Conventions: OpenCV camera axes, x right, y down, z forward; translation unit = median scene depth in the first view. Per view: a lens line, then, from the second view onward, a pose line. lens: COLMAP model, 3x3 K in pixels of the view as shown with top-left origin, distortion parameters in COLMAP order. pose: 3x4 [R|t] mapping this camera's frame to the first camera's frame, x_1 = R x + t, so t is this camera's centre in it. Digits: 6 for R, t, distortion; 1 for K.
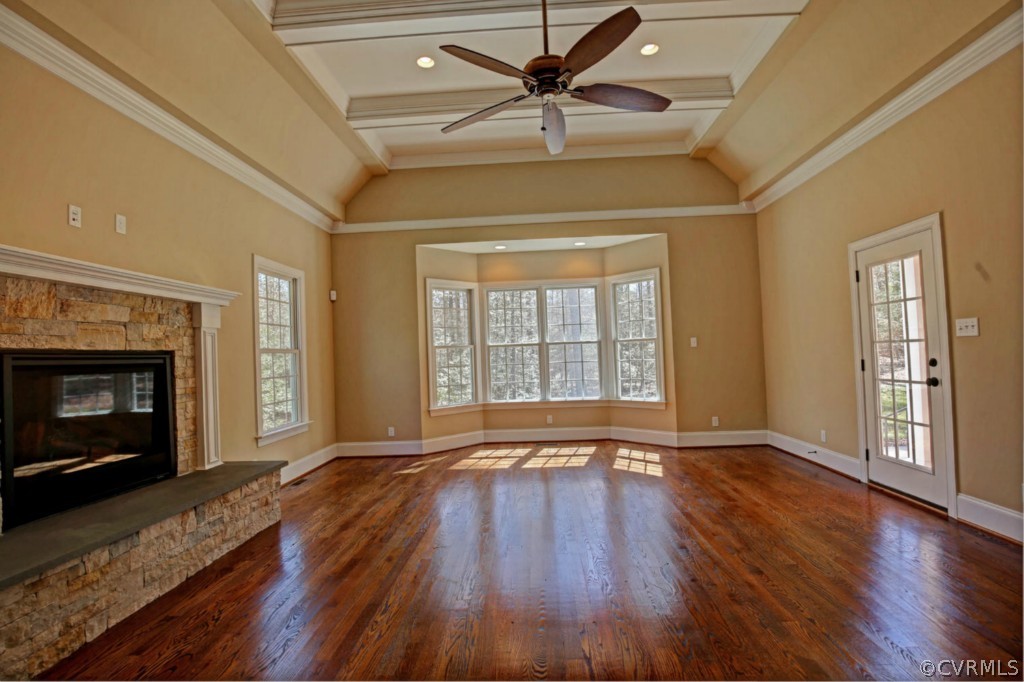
lens RADIAL K [[471.7, 0, 514.1], [0, 471.7, 341.4], [0, 0, 1]] dist [-0.023905, 0.001234]
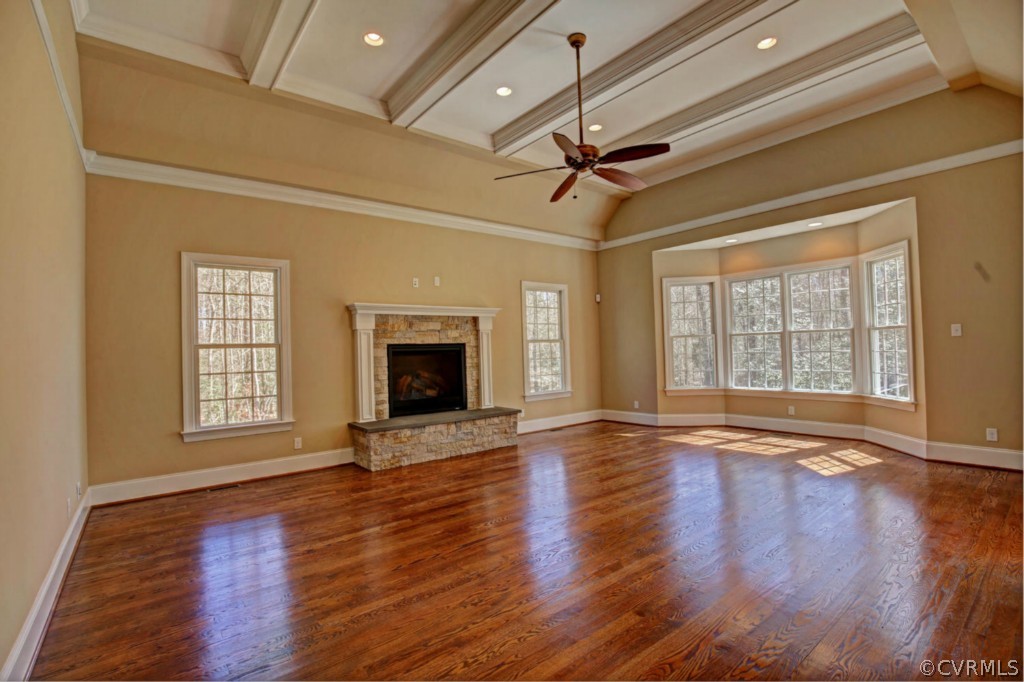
lens RADIAL K [[471.7, 0, 514.1], [0, 471.7, 341.4], [0, 0, 1]] dist [-0.023905, 0.001234]
pose [[0.660339, 0.004115, -0.750956, 0.609474], [0.025909, 0.999265, 0.028258, -0.026143], [0.750521, -0.038116, 0.659747, -0.079707]]
